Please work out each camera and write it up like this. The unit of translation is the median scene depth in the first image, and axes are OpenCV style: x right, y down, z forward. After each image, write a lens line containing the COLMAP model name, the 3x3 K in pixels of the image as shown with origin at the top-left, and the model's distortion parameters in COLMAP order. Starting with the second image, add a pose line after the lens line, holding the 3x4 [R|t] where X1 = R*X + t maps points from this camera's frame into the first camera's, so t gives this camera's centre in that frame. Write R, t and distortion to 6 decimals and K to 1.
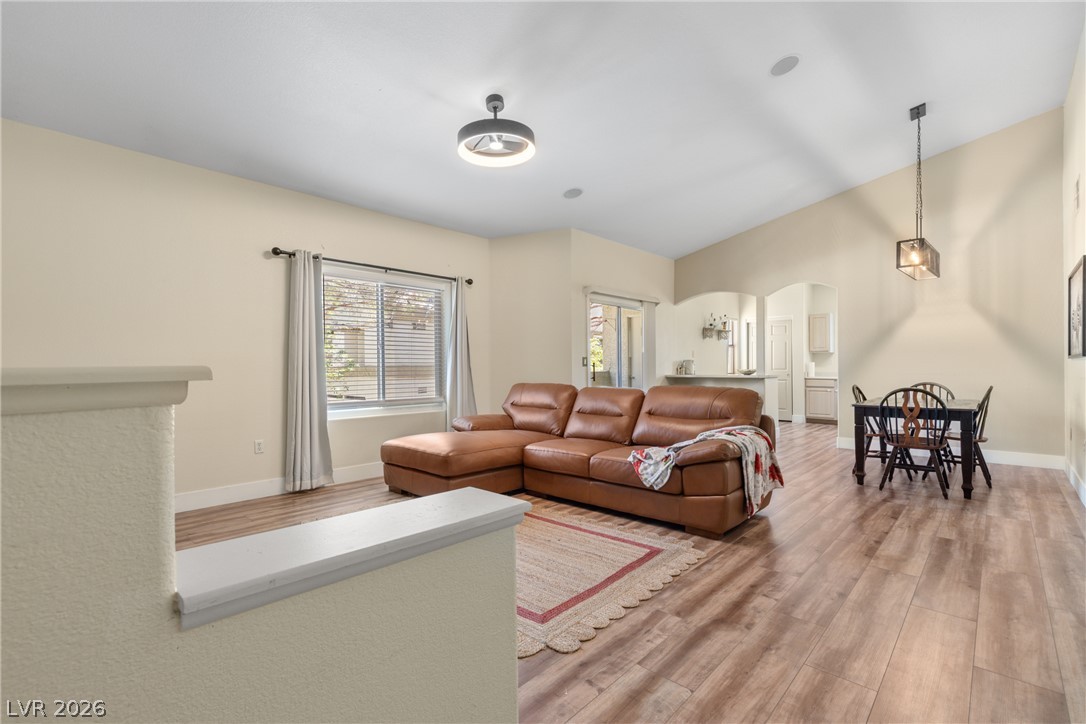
lens RADIAL K [[492.3, 0, 547.9], [0, 492.3, 364.1], [0, 0, 1]] dist [0.013896, -0.001239]
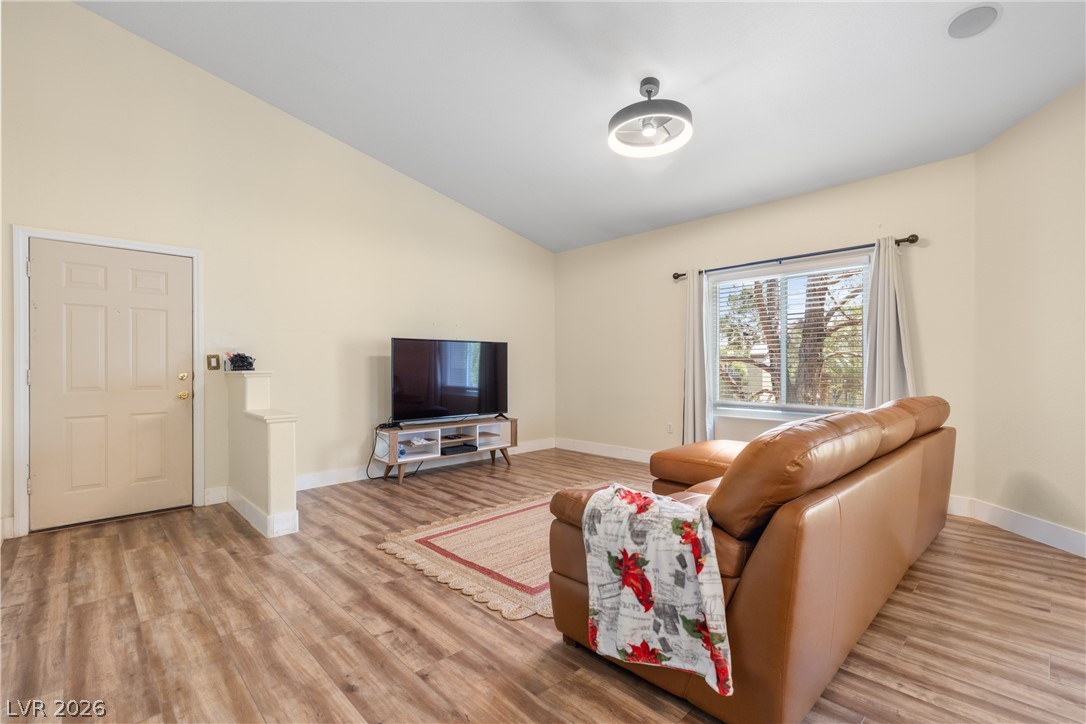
lens RADIAL K [[492.3, 0, 548.0], [0, 492.3, 365.0], [0, 0, 1]] dist [0.013896, -0.001239]
pose [[-0.069668, 0.000527, -0.997570, 1.342545], [0.008208, 0.999966, -0.000045, -0.005222], [0.997536, -0.008191, -0.069670, 1.392286]]
